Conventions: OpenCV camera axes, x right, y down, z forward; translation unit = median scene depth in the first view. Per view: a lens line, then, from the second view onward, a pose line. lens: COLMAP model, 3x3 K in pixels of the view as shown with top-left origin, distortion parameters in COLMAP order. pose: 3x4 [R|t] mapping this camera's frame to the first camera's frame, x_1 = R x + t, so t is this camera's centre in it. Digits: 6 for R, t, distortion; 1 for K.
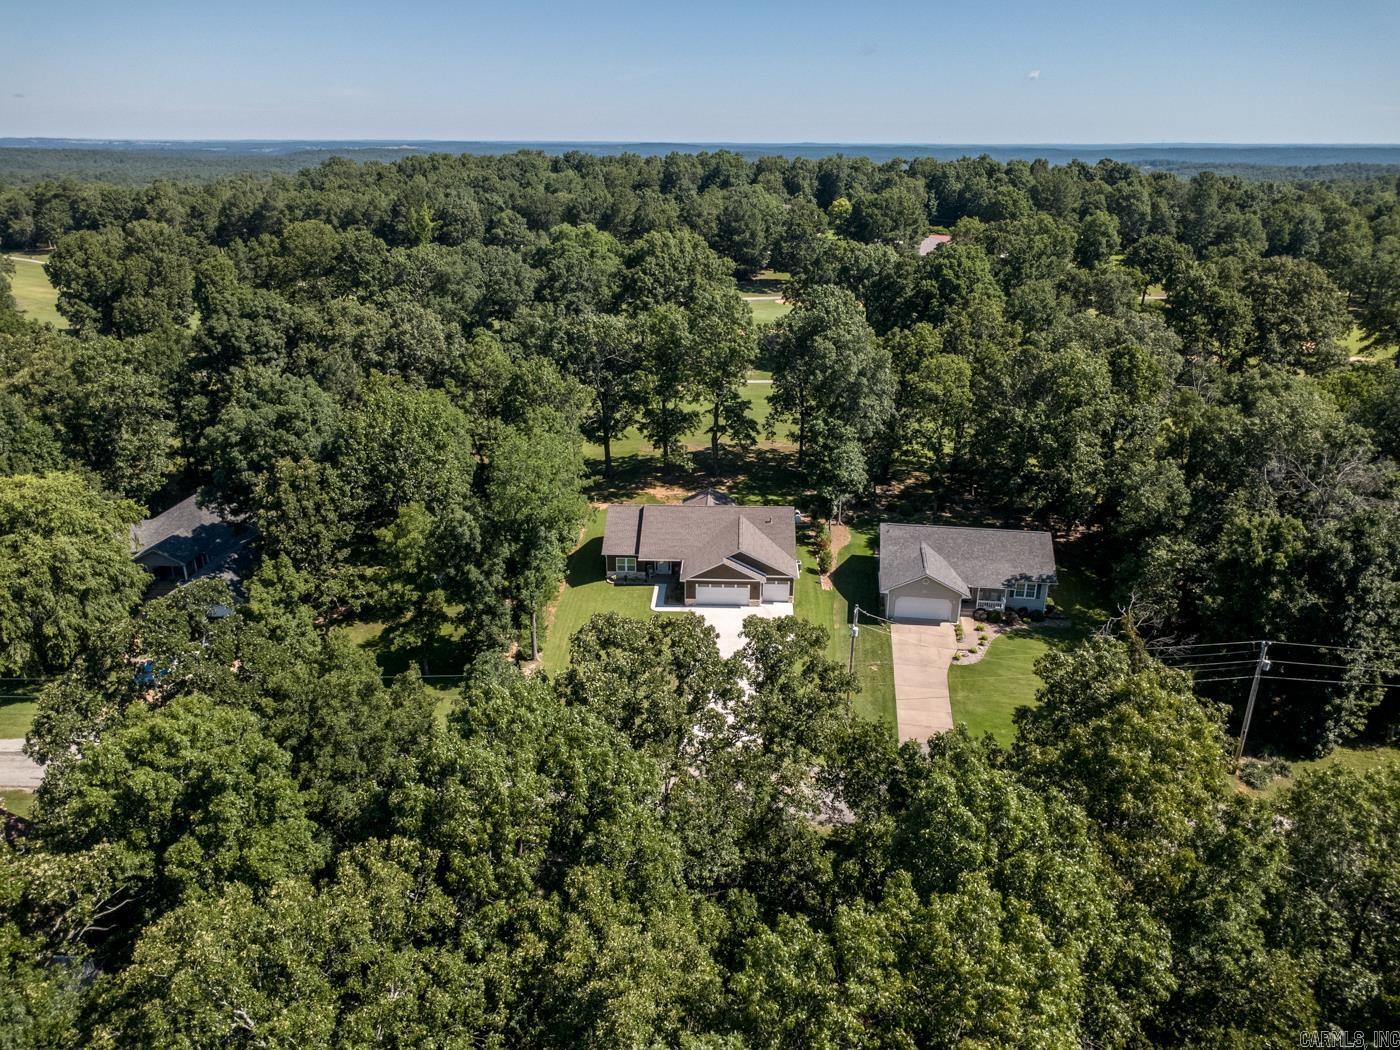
lens RADIAL K [[989.6, 0, 701.2], [0, 989.6, 528.4], [0, 0, 1]] dist [0.004987, 0.002458]
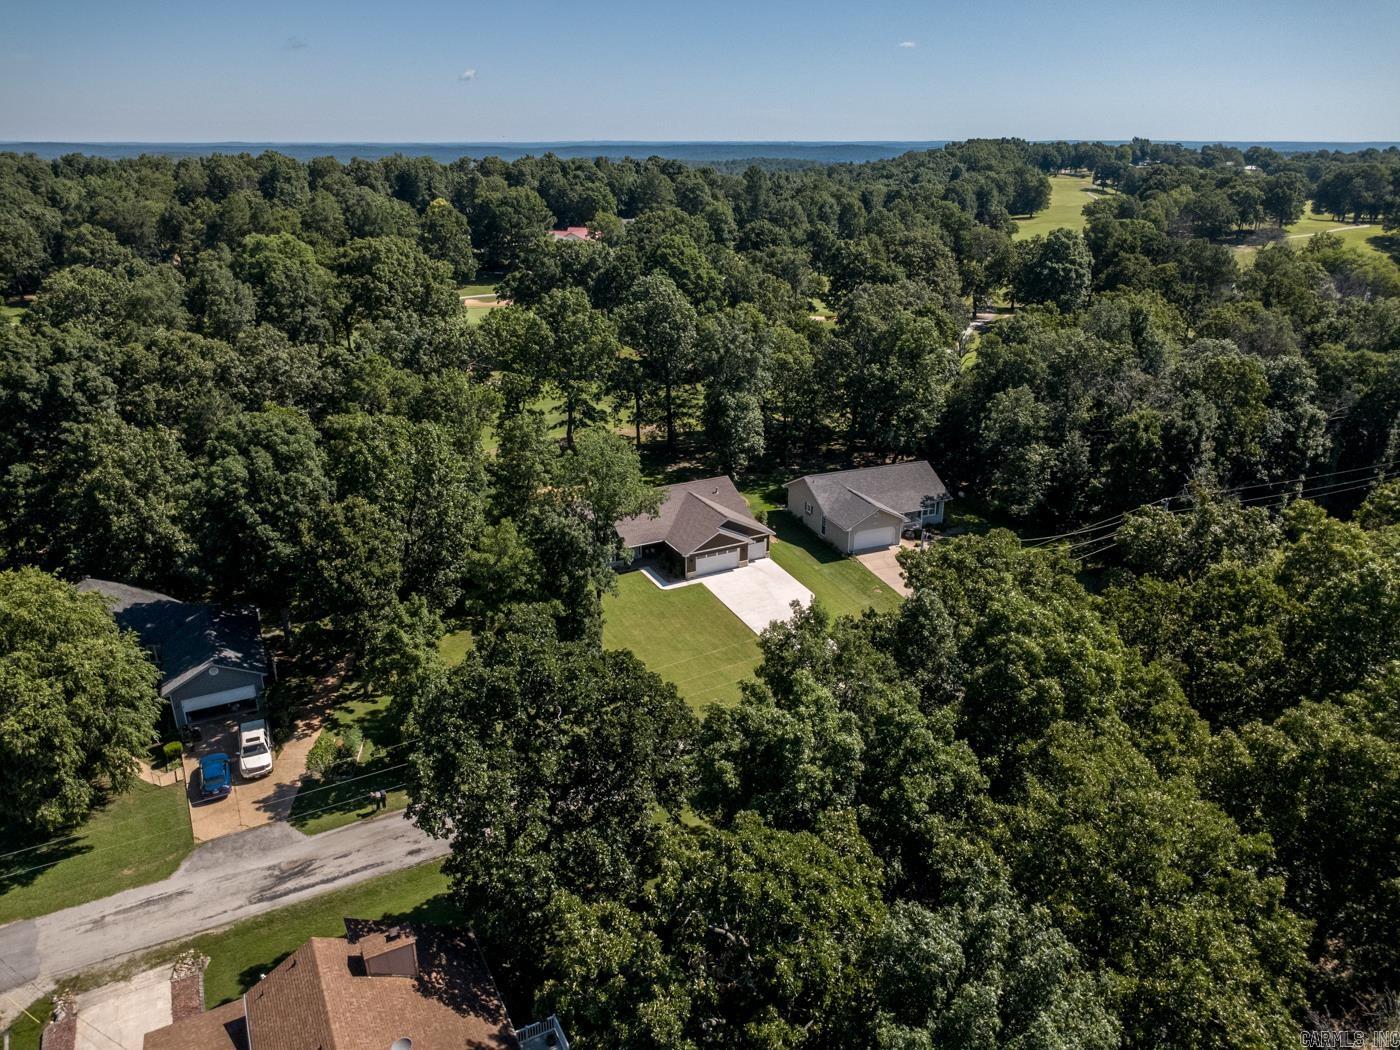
lens RADIAL K [[989.6, 0, 704.5], [0, 989.6, 527.4], [0, 0, 1]] dist [0.004987, 0.002458]
pose [[0.868961, -0.184461, 0.459218, -0.465868], [0.184445, 0.981796, 0.045354, -0.021151], [-0.459225, 0.045290, 0.887165, 0.046679]]
